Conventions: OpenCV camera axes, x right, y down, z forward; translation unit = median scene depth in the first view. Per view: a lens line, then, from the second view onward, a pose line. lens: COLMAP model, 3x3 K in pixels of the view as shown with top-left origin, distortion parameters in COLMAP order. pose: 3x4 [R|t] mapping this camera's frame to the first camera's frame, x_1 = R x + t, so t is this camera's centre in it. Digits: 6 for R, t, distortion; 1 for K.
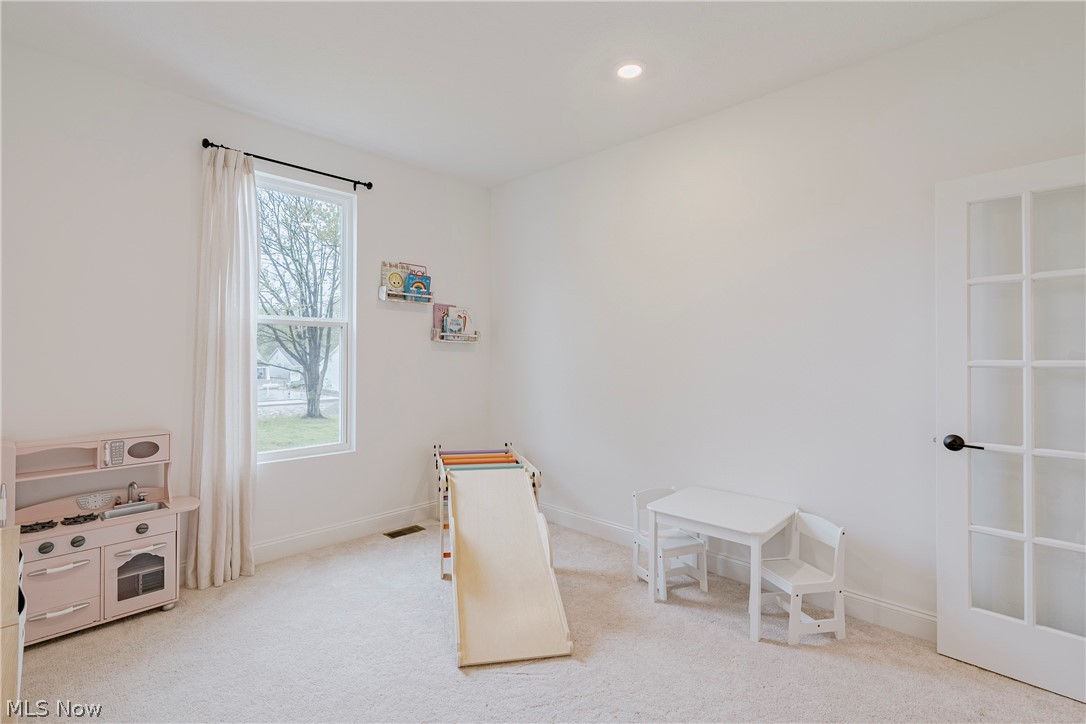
lens RADIAL K [[492.4, 0, 539.7], [0, 492.4, 350.8], [0, 0, 1]] dist [-0.012226, 0.002775]
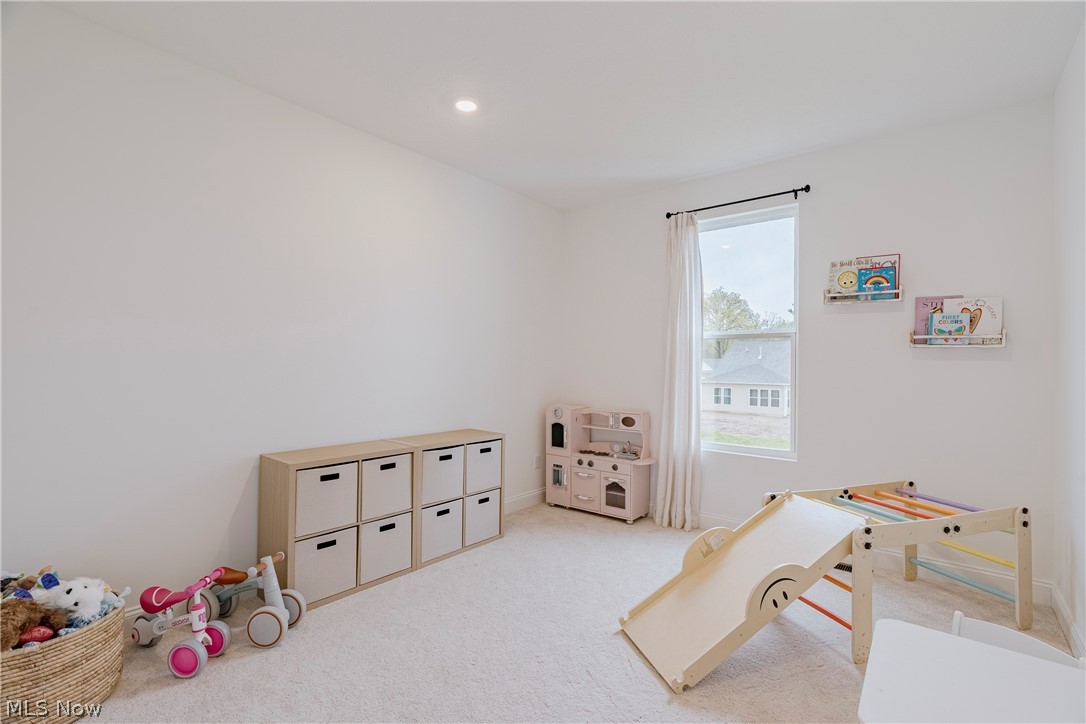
lens RADIAL K [[492.4, 0, 545.8], [0, 492.4, 359.5], [0, 0, 1]] dist [-0.012226, 0.002775]
pose [[0.098002, -0.011603, -0.995119, 0.532571], [0.000135, 0.999932, -0.011645, 0.009845], [0.995186, 0.001007, 0.097997, 0.379774]]
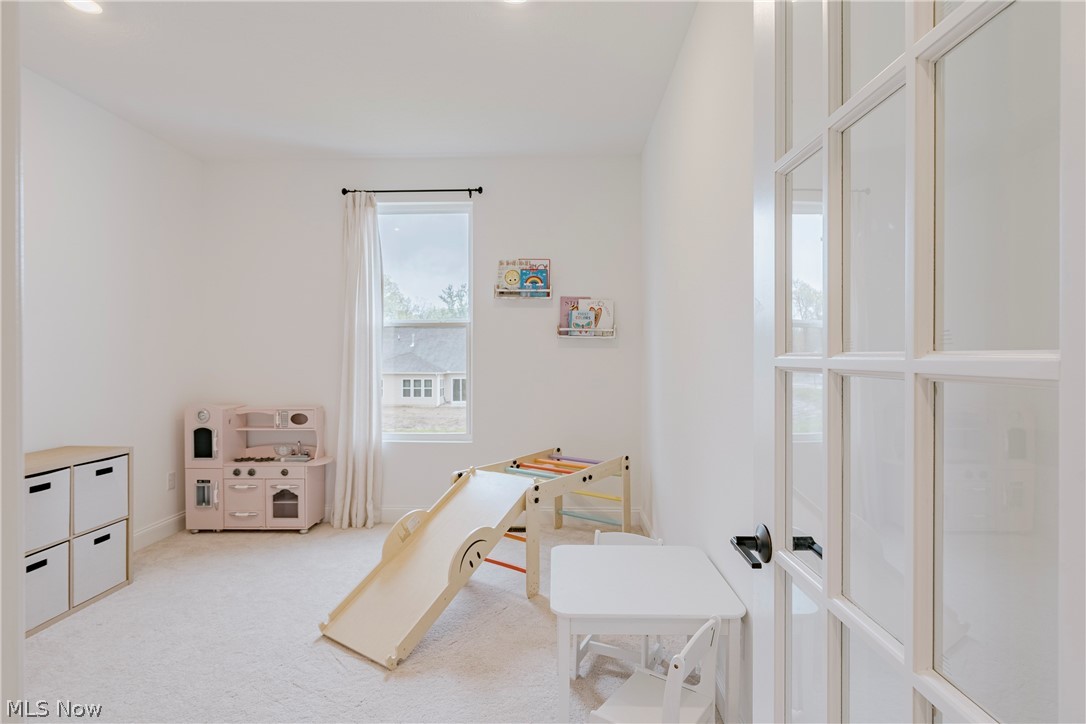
lens RADIAL K [[553.4, 0, 557.8], [0, 553.4, 356.9], [0, 0, 1]] dist [-0.018539, 0.002541]
pose [[0.693943, -0.000288, -0.720030, 0.587248], [0.009255, 0.999921, 0.008520, 0.009609], [0.719970, -0.012576, 0.693891, 0.287484]]
